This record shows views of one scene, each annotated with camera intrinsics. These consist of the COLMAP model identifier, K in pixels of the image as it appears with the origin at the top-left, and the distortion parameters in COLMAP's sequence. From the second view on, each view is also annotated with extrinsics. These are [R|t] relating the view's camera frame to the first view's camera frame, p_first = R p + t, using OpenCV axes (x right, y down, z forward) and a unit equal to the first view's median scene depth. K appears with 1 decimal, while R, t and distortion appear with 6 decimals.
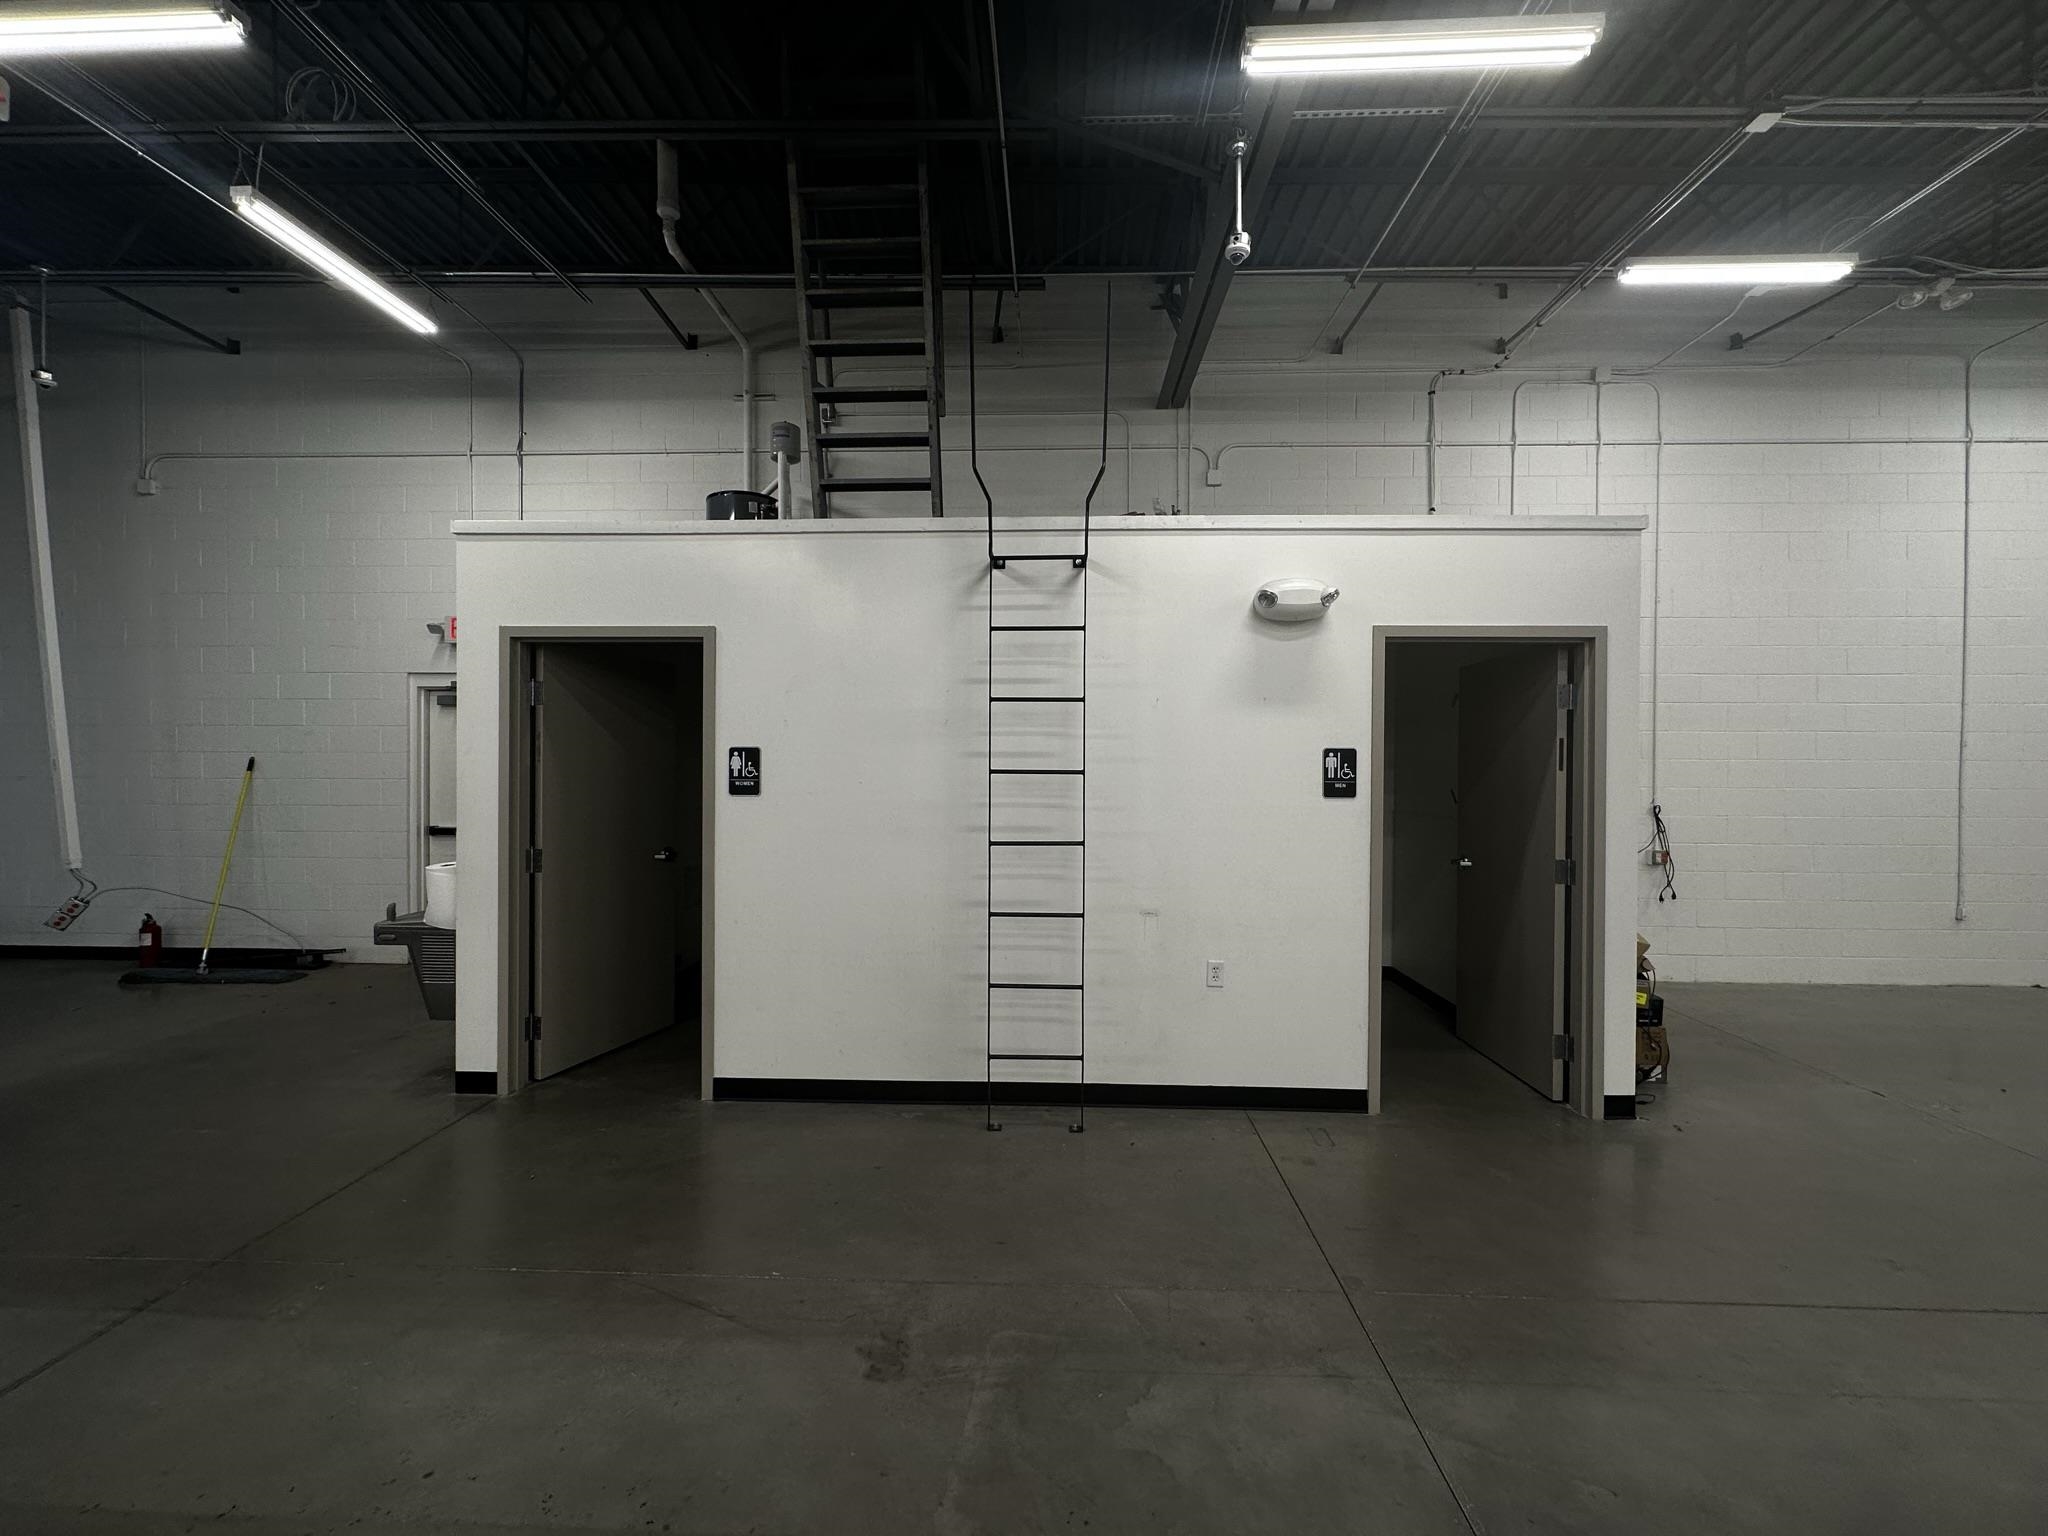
lens RADIAL K [[816.2, 0, 1028.1], [0, 816.2, 765.2], [0, 0, 1]] dist [0.004572, 0.000332]
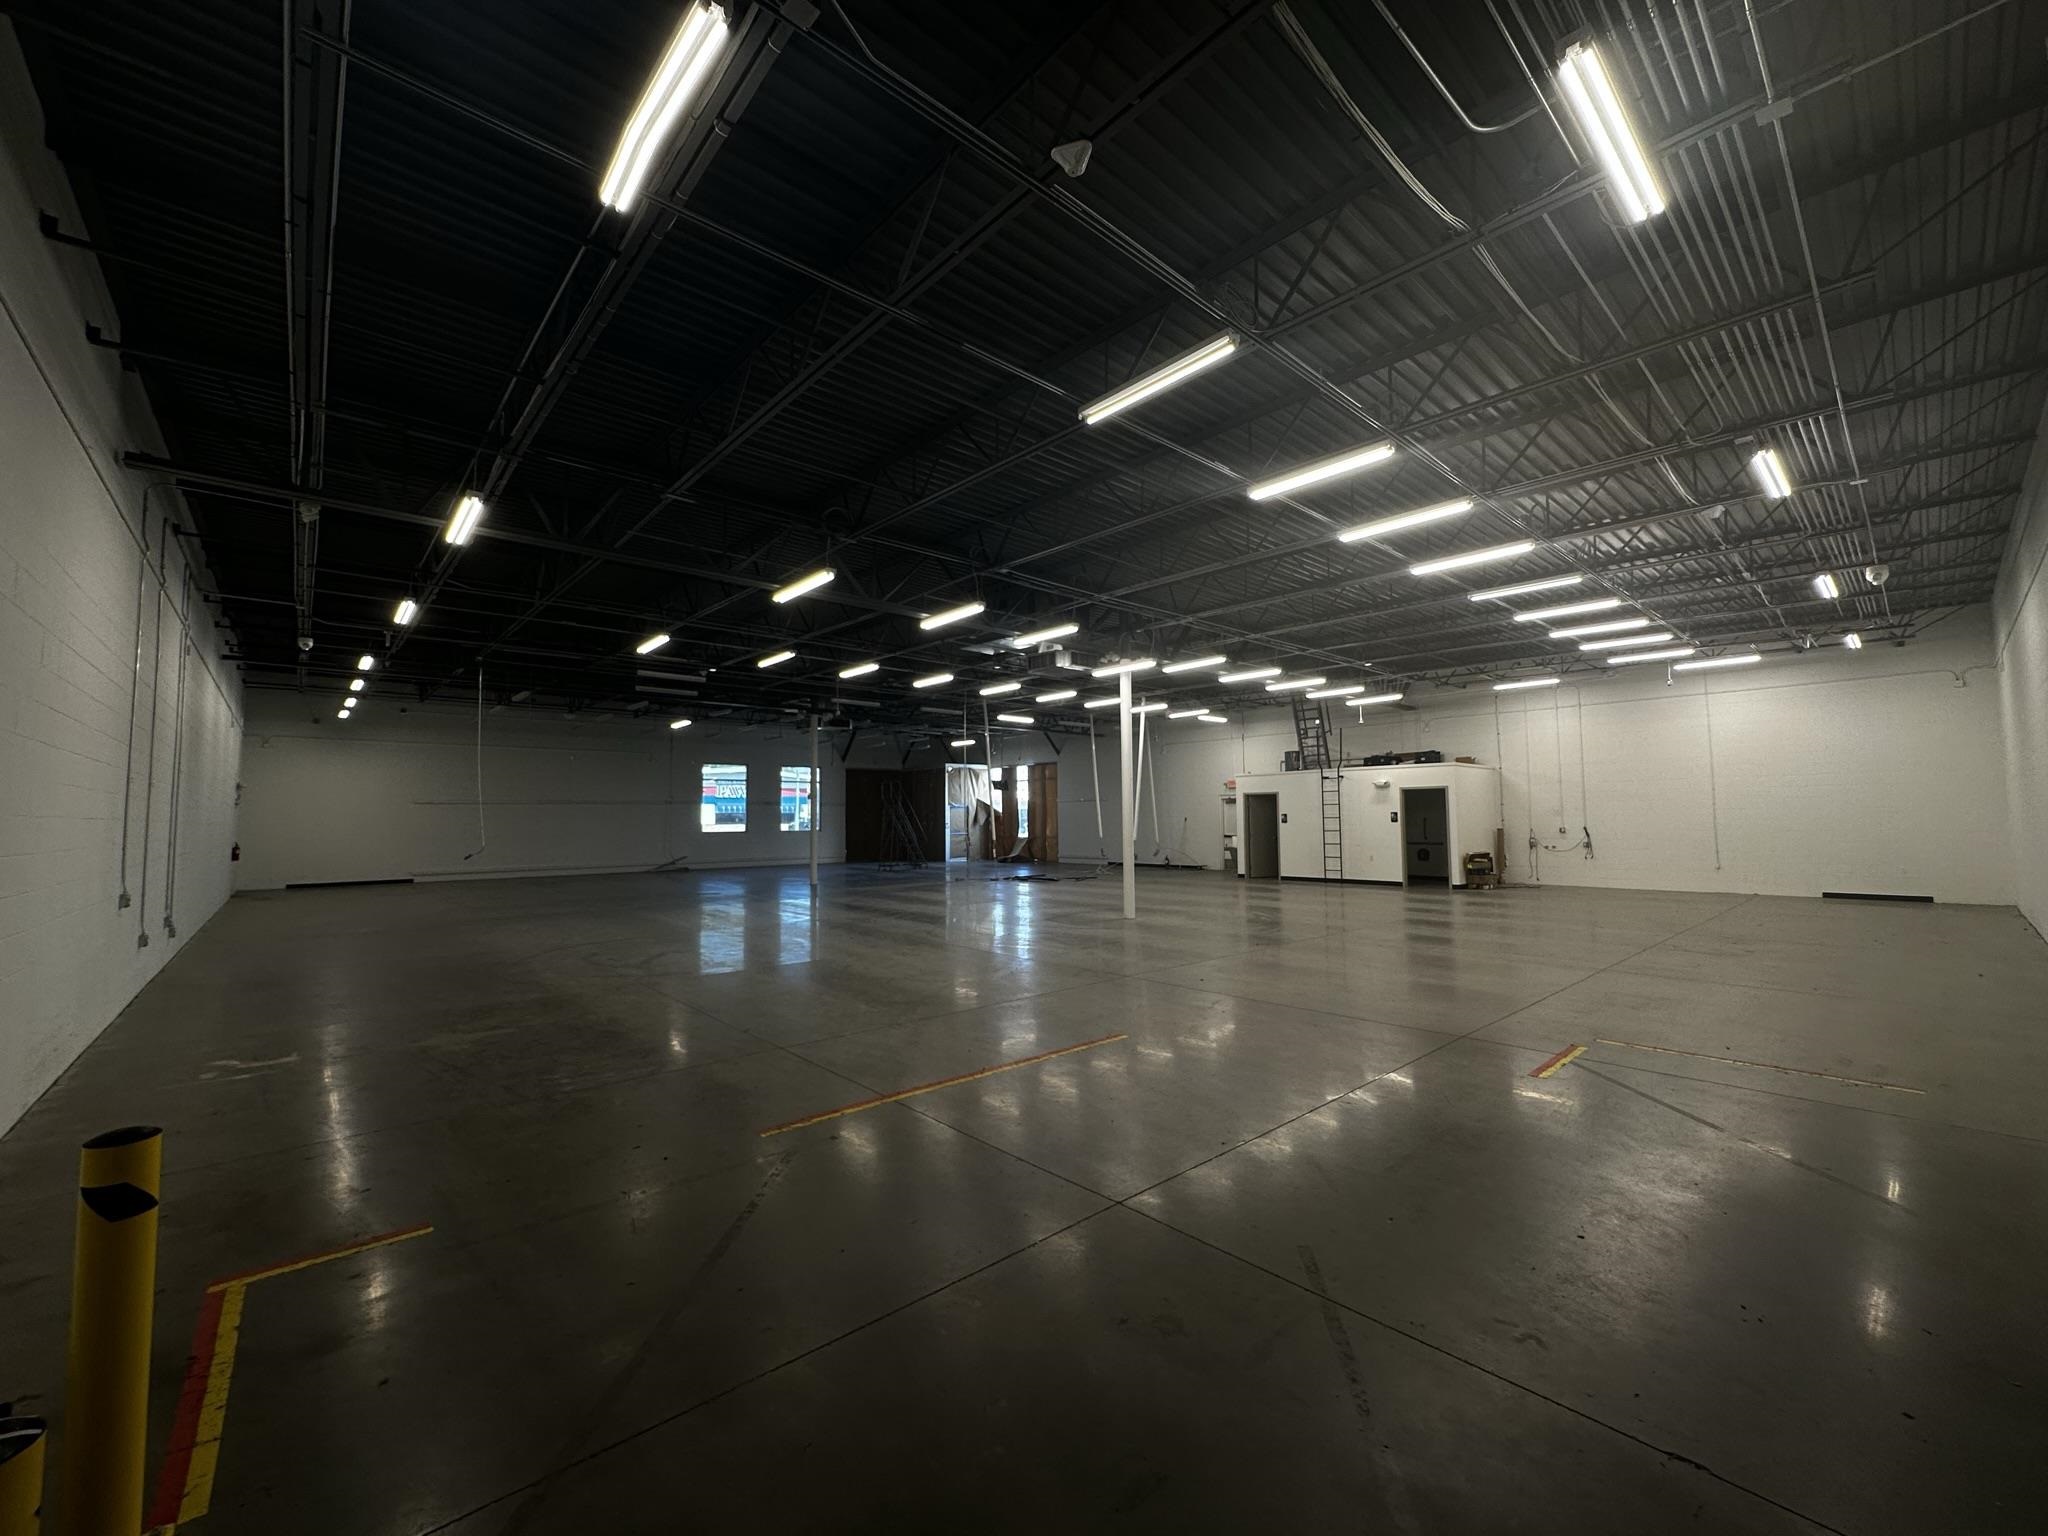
lens RADIAL K [[816.2, 0, 1029.8], [0, 816.2, 764.3], [0, 0, 1]] dist [0.004572, 0.000332]
pose [[0.699238, -0.058306, -0.712507, 2.330862], [0.007509, 0.997213, -0.074235, 0.038007], [0.714849, 0.046558, 0.697727, -3.962279]]
